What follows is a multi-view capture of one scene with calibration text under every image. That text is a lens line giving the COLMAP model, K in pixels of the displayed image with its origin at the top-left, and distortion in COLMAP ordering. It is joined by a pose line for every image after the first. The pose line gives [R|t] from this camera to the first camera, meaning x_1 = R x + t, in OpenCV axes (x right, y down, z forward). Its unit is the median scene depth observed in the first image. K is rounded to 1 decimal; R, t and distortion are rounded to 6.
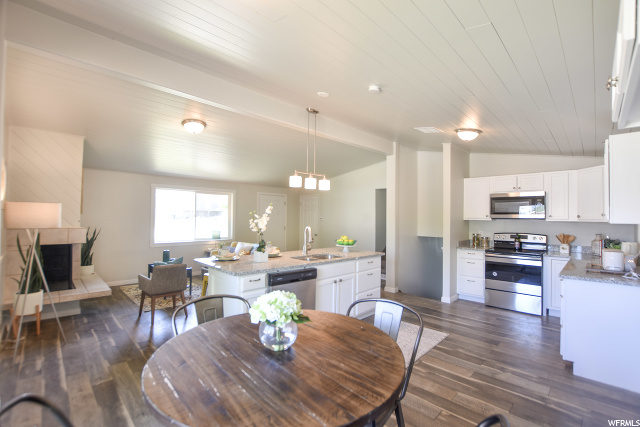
lens RADIAL K [[286.1, 0, 309.3], [0, 286.1, 212.6], [0, 0, 1]] dist [-0.032455, 0.000275]
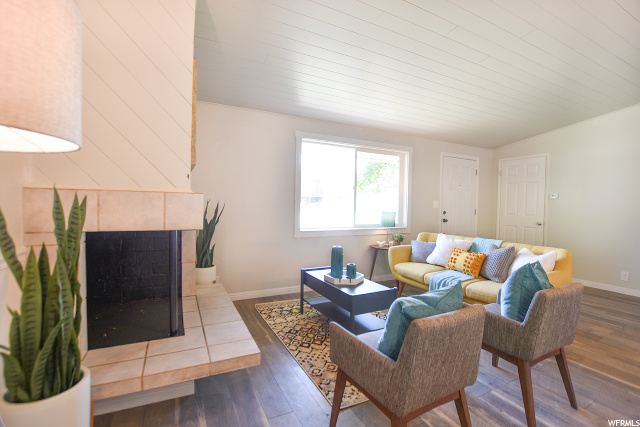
lens RADIAL K [[286.1, 0, 309.3], [0, 286.1, 212.6], [0, 0, 1]] dist [-0.032455, 0.000275]
pose [[0.949010, 0.014162, -0.314929, -0.450962], [-0.000781, 0.999093, 0.042576, 0.056858], [0.315246, -0.040159, 0.948160, 0.569842]]
